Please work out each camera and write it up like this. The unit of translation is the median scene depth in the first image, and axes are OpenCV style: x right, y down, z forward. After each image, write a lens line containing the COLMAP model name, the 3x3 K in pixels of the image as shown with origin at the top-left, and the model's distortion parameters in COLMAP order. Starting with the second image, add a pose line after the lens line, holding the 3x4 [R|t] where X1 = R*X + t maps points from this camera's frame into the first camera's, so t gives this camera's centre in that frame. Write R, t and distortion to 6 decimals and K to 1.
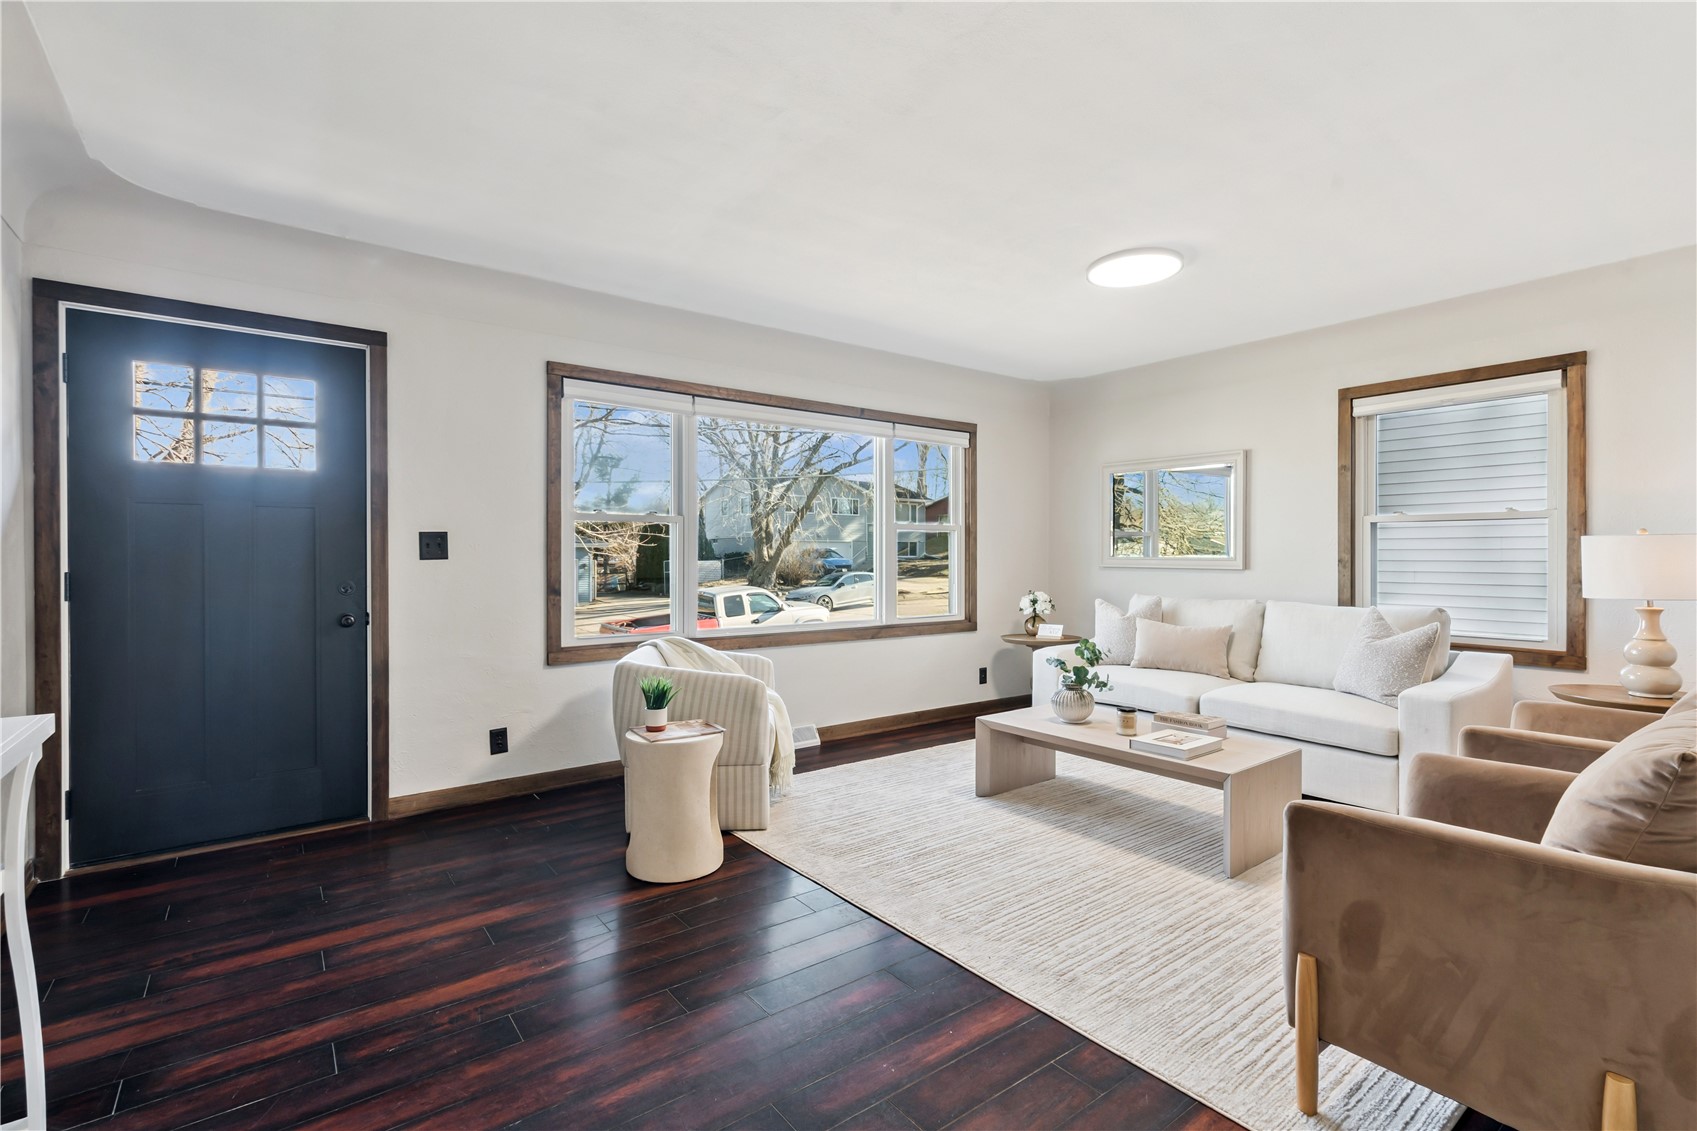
lens RADIAL K [[775.5, 0, 833.6], [0, 775.5, 561.0], [0, 0, 1]] dist [-0.009898, 0.003344]
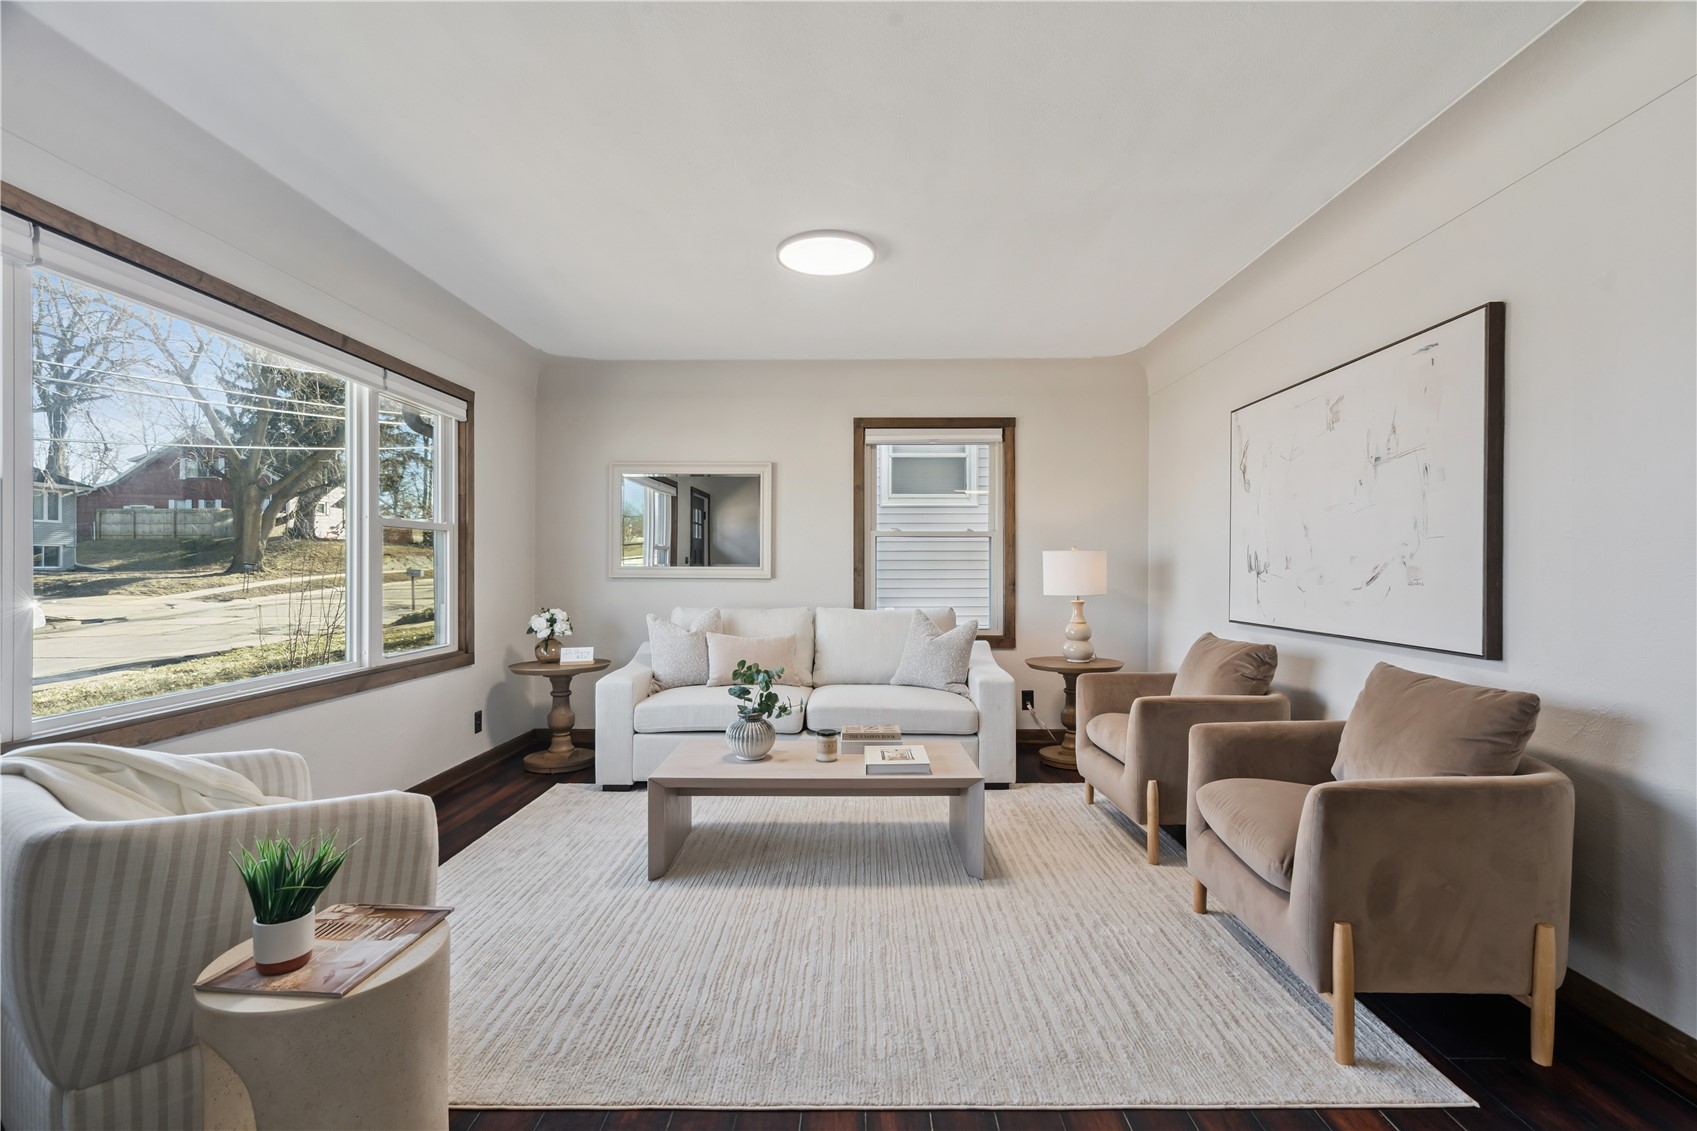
lens RADIAL K [[775.5, 0, 851.9], [0, 775.5, 567.4], [0, 0, 1]] dist [-0.009898, 0.003344]
pose [[0.602059, -0.001604, 0.798450, -0.265237], [0.005359, 0.999984, -0.002032, -0.001272], [-0.798434, 0.005502, 0.602057, 0.336852]]
